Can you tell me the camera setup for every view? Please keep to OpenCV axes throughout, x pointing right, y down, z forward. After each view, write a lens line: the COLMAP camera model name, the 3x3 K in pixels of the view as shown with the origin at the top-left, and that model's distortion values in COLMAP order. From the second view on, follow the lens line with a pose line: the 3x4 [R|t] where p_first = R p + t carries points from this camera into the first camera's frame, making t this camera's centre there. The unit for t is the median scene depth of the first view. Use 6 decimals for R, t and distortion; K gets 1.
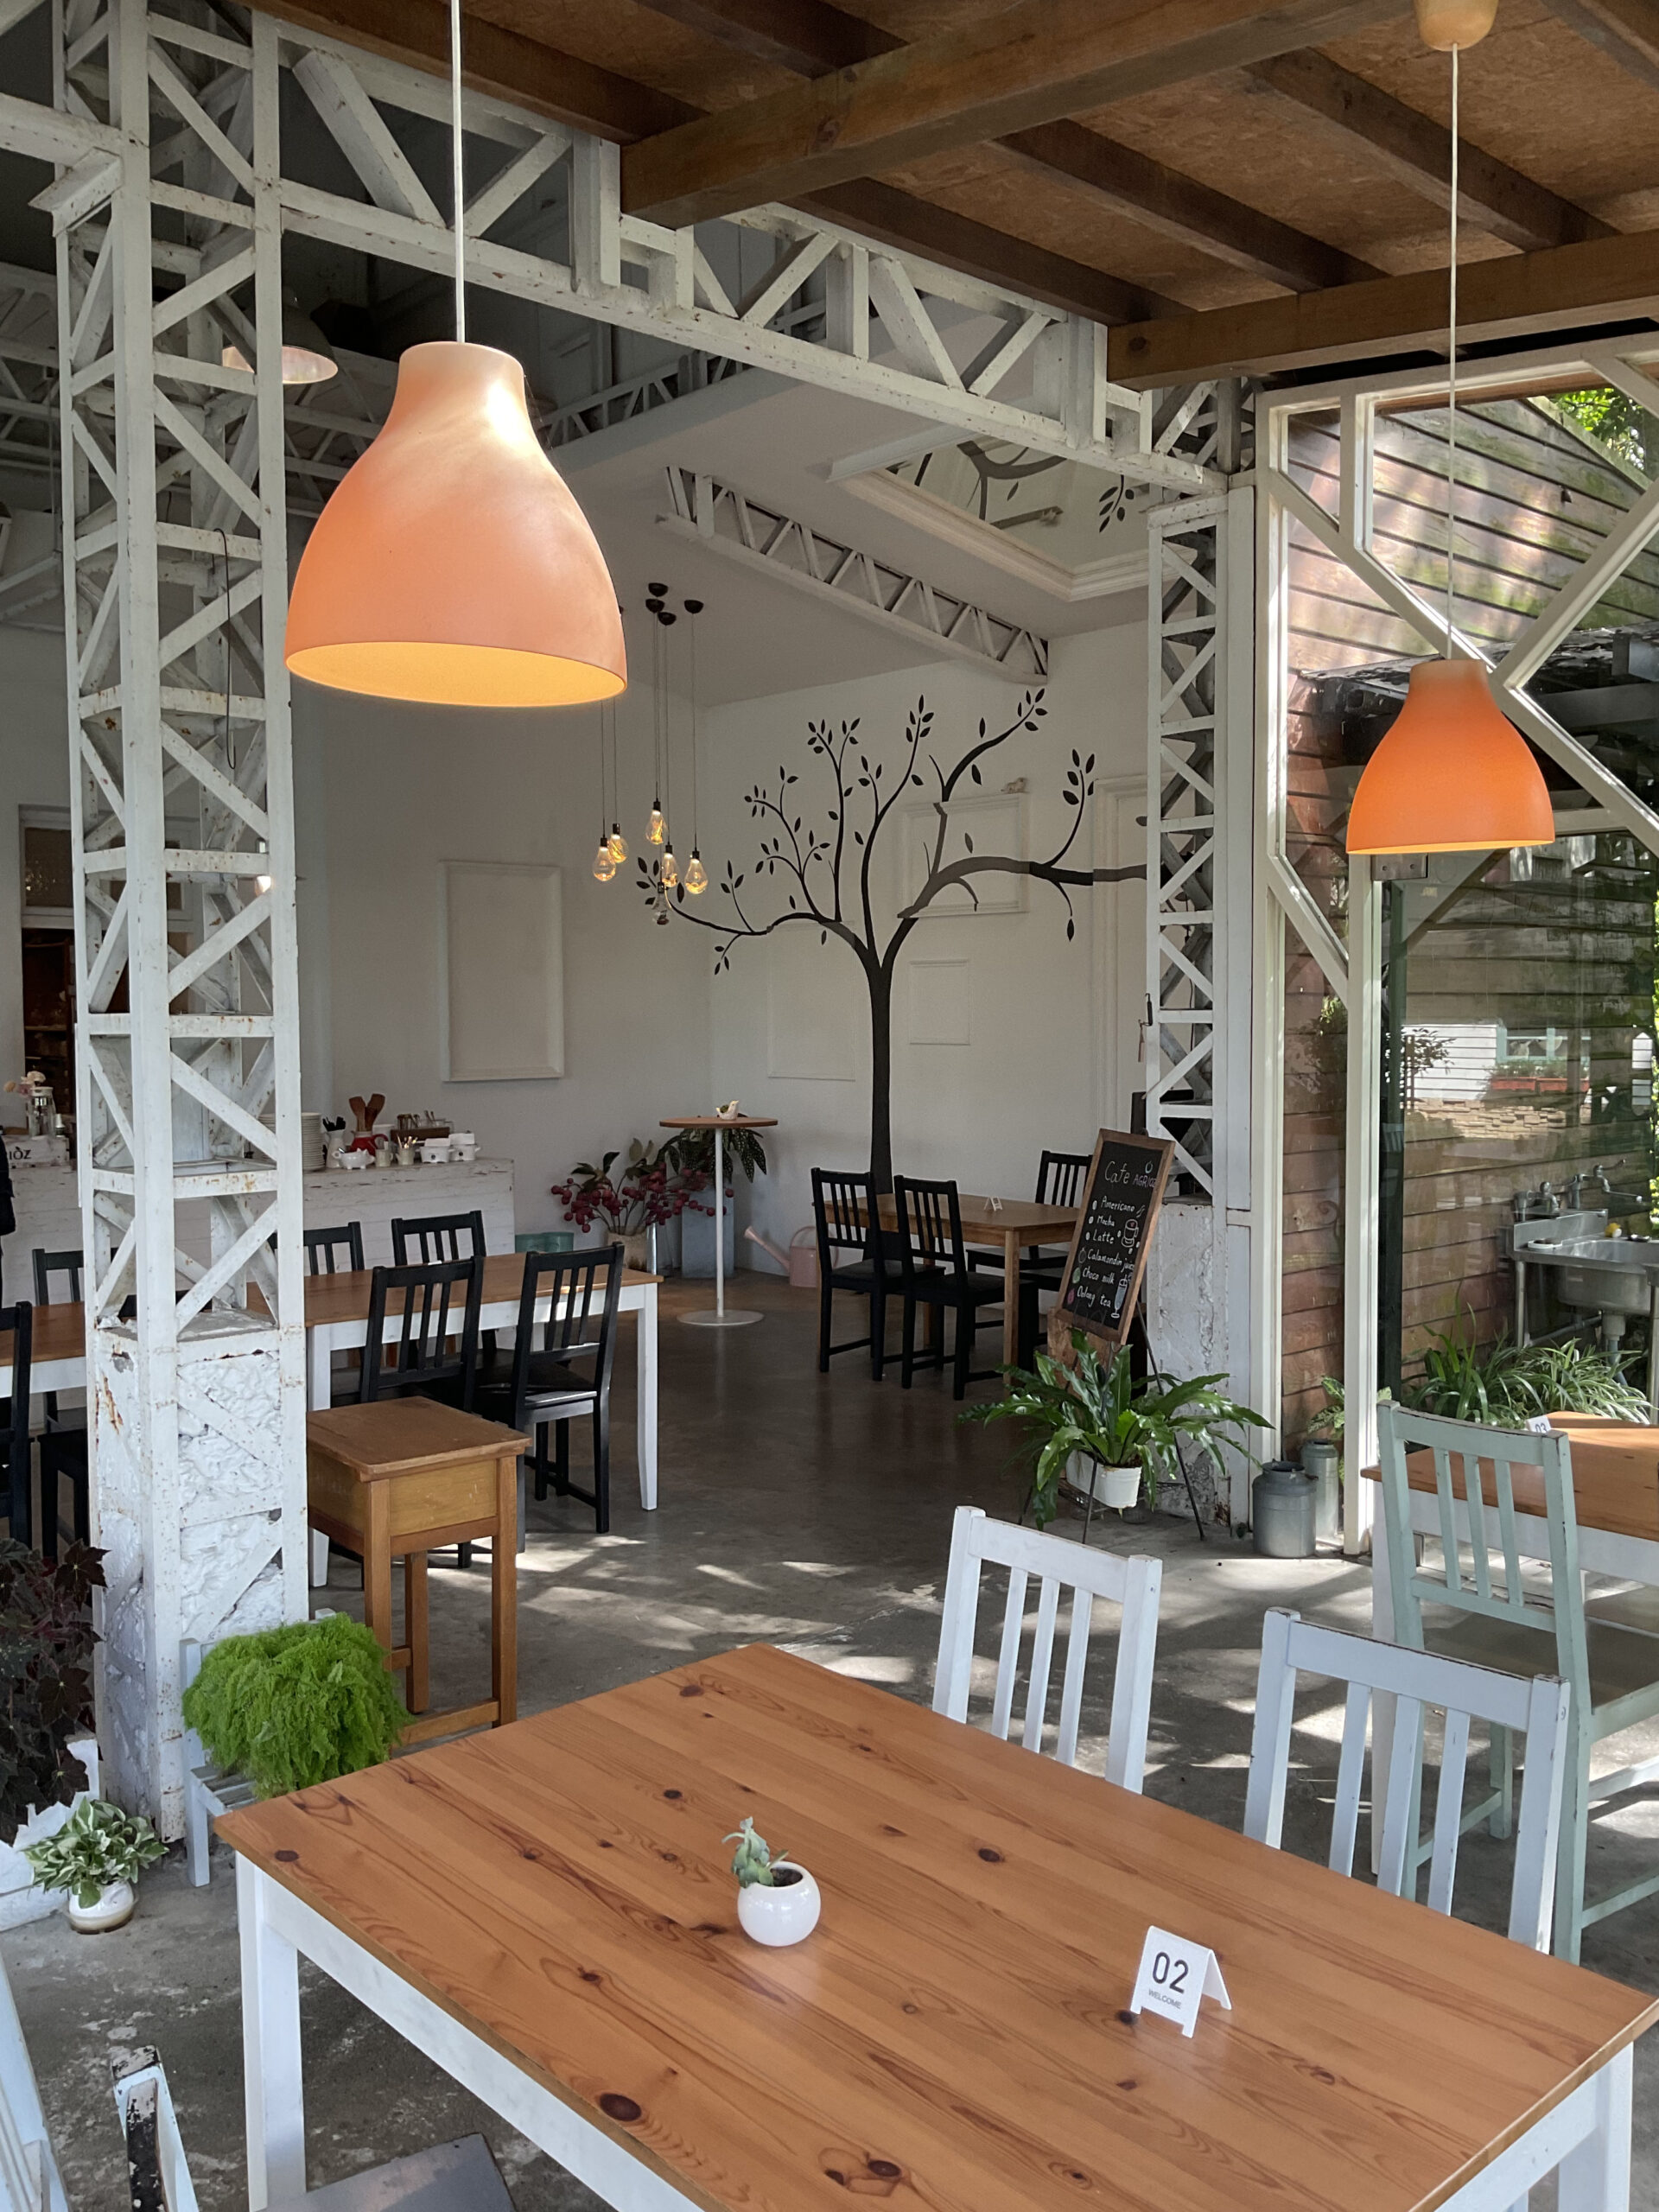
lens RADIAL K [[1873.5, 0, 823.2], [0, 1873.5, 1107.5], [0, 0, 1]] dist [0.058960, -0.016043]
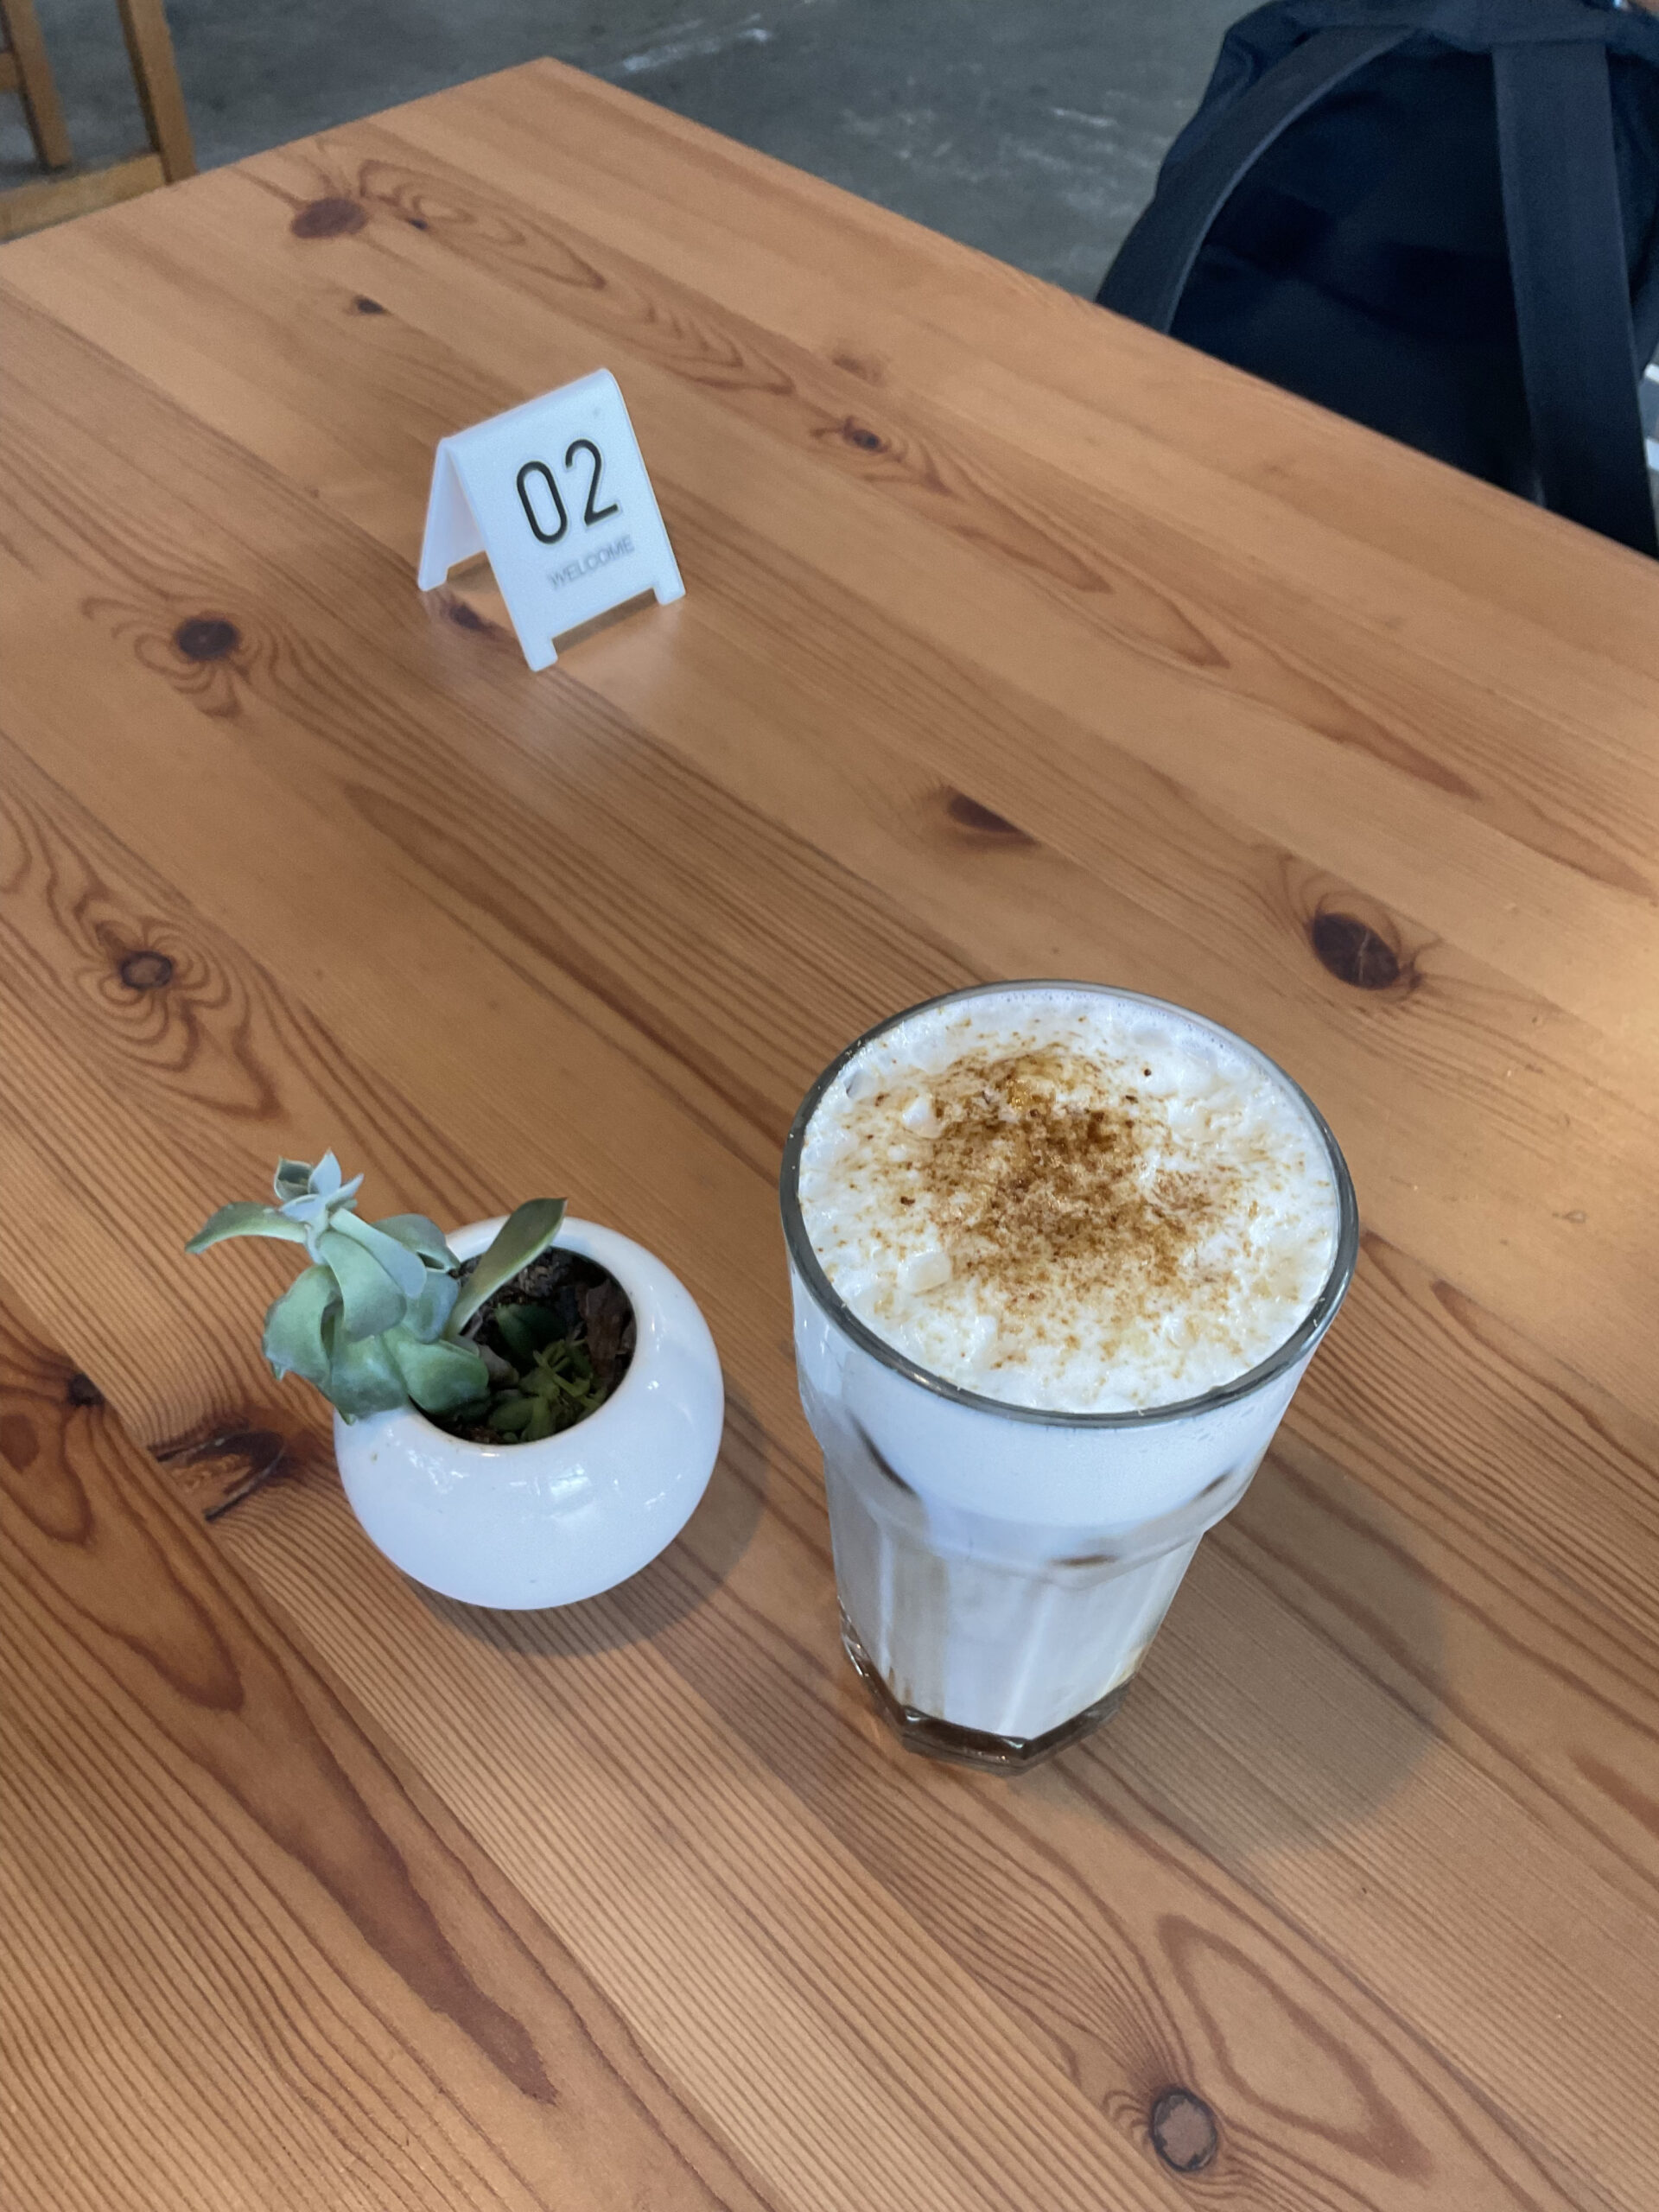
lens RADIAL K [[1873.5, 0, 817.5], [0, 1873.5, 1107.0], [0, 0, 1]] dist [0.058960, -0.016043]
pose [[0.999229, -0.017590, 0.035101, 0.002199], [-0.012451, 0.705911, 0.708191, 0.208950], [-0.037235, -0.708082, 0.705147, 0.746738]]
